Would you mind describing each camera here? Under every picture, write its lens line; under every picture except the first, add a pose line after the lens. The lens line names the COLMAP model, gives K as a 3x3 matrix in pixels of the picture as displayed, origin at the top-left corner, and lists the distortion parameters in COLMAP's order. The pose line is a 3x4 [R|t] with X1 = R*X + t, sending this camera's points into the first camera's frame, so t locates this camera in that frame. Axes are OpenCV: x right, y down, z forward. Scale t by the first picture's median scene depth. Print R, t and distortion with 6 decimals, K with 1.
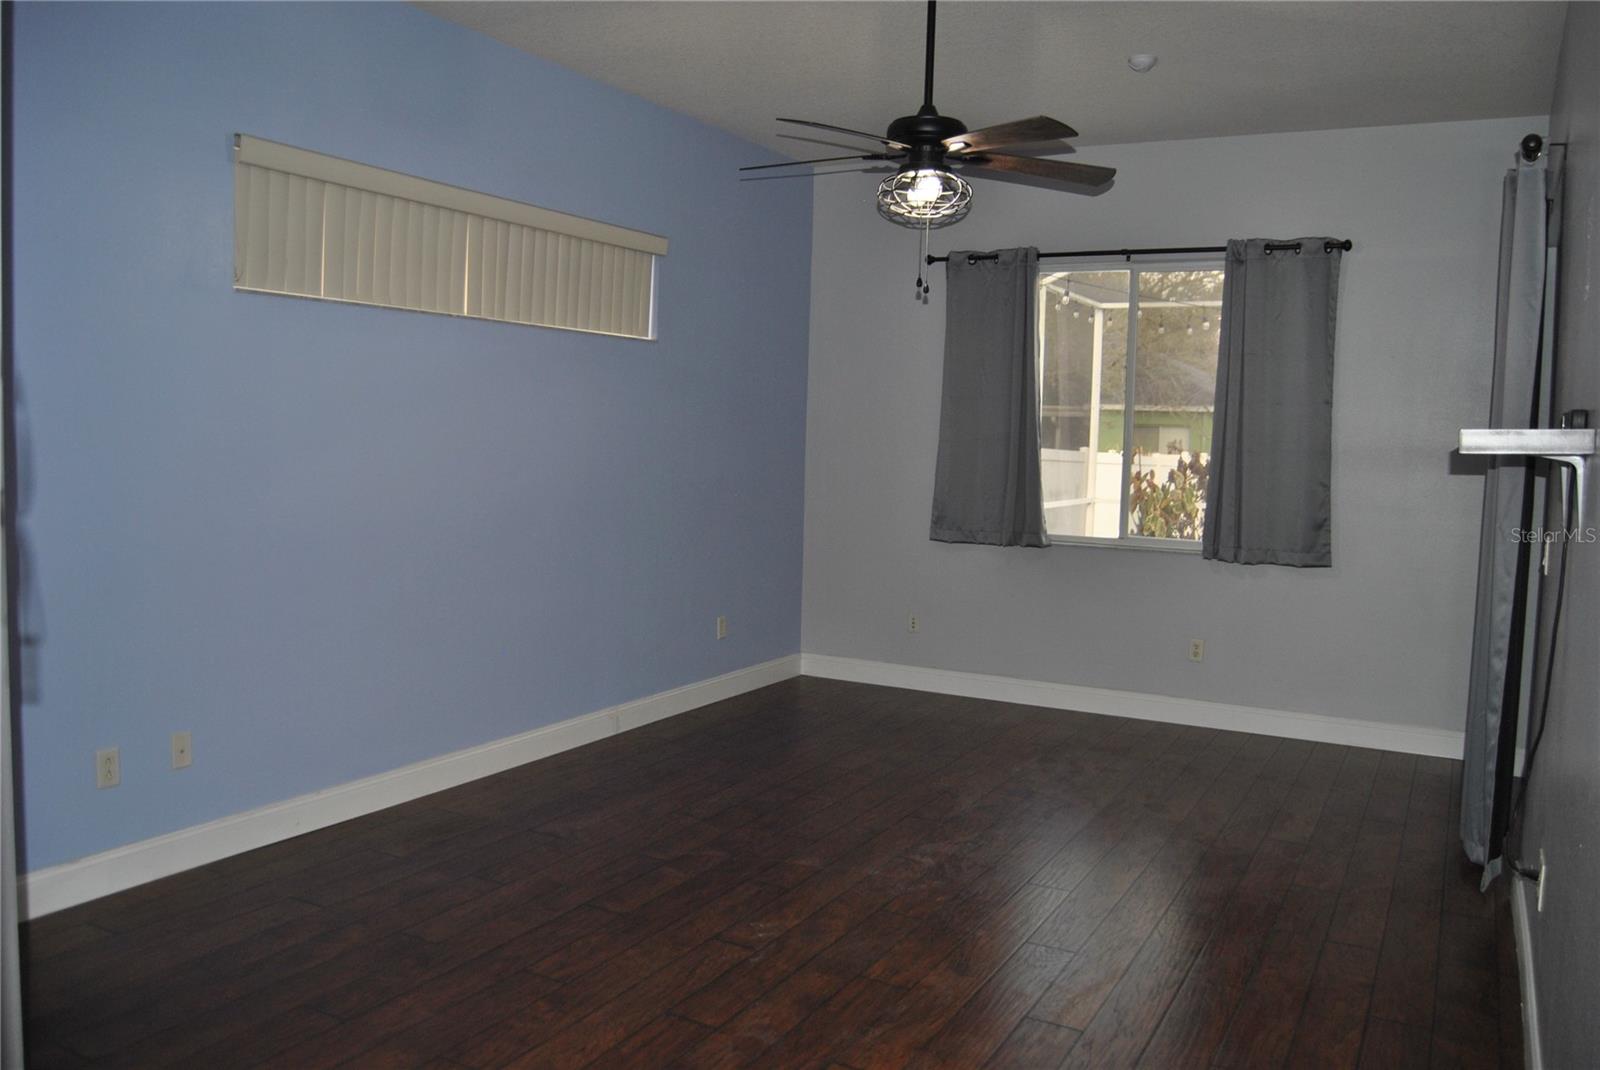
lens RADIAL K [[1271.9, 0, 800.0], [0, 1271.9, 535.0], [0, 0, 1]] dist [-0.134132, 0.059415]
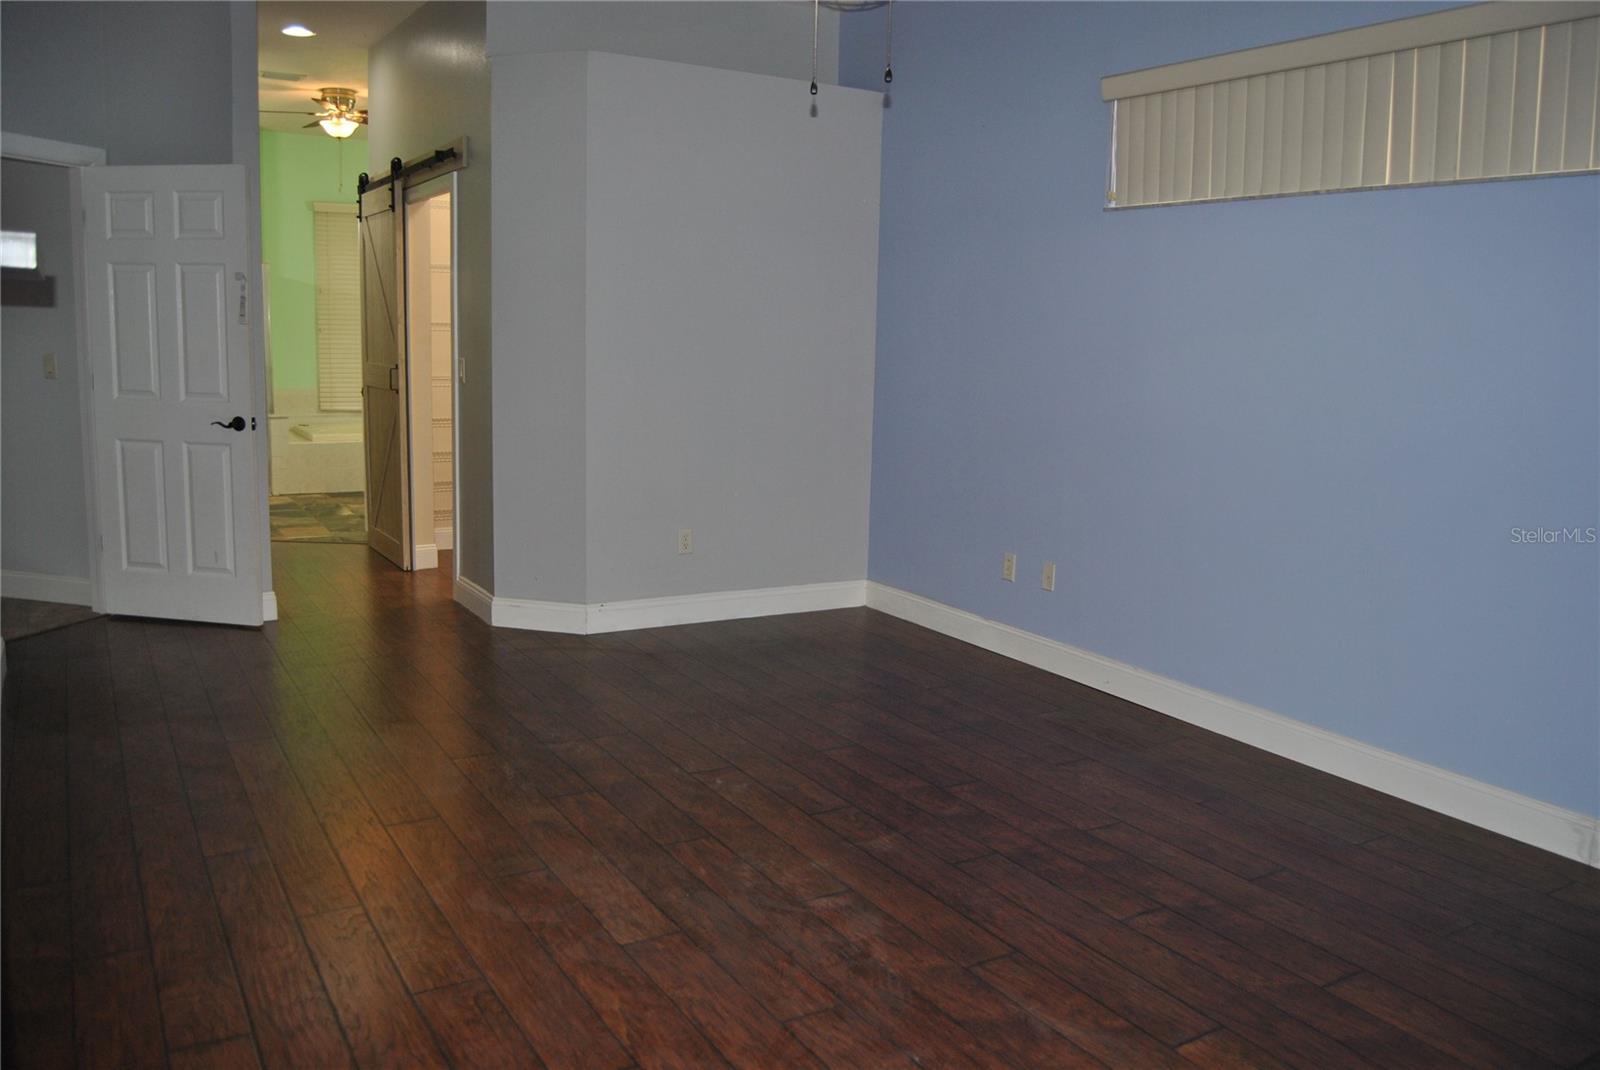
lens RADIAL K [[1271.9, 0, 800.0], [0, 1271.9, 535.0], [0, 0, 1]] dist [-0.134132, 0.059415]
pose [[-0.513053, 0.096921, -0.852867, 0.745805], [-0.113202, 0.977286, 0.179159, -0.073587], [0.850859, 0.188465, -0.490428, 1.403317]]
